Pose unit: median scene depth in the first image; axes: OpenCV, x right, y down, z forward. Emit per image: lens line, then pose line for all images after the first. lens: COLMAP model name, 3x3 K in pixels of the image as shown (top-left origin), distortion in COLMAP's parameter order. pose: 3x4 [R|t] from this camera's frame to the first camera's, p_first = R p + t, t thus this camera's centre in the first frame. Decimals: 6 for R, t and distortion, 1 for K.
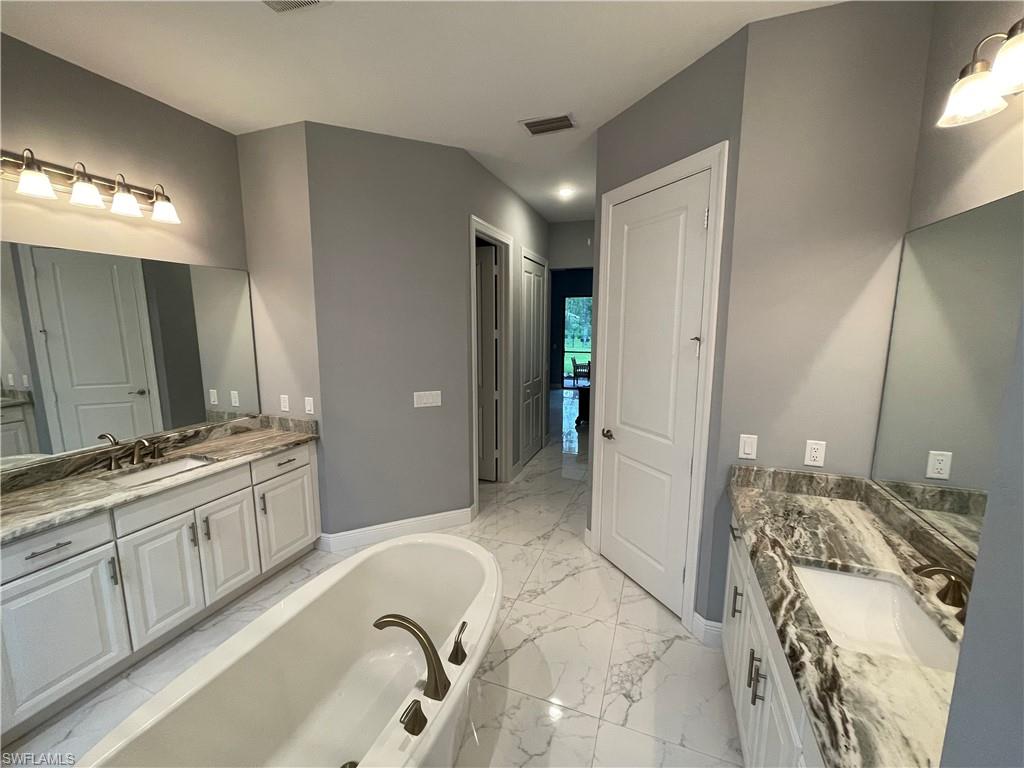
lens RADIAL K [[414.4, 0, 513.5], [0, 414.4, 385.6], [0, 0, 1]] dist [-0.003777, 0.000125]
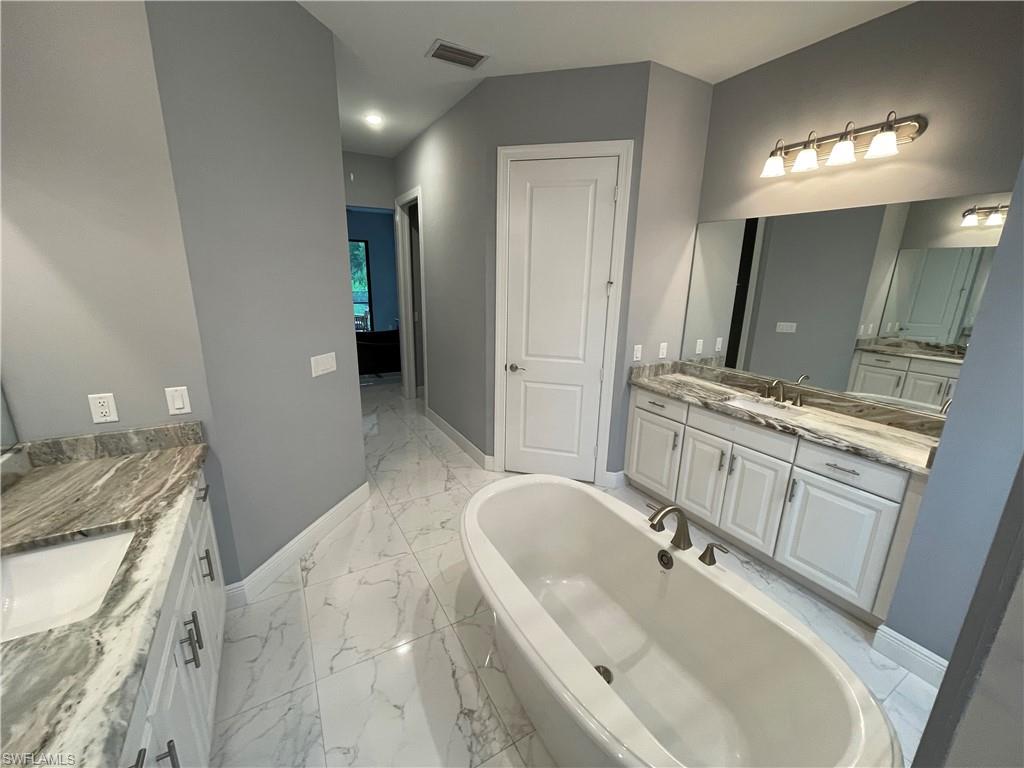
lens RADIAL K [[414.4, 0, 514.5], [0, 414.4, 383.7], [0, 0, 1]] dist [-0.003777, 0.000125]
pose [[0.631900, -0.187500, 0.752028, -0.725581], [0.095955, 0.981757, 0.164151, -0.031560], [-0.769087, -0.031566, 0.638364, 0.278009]]
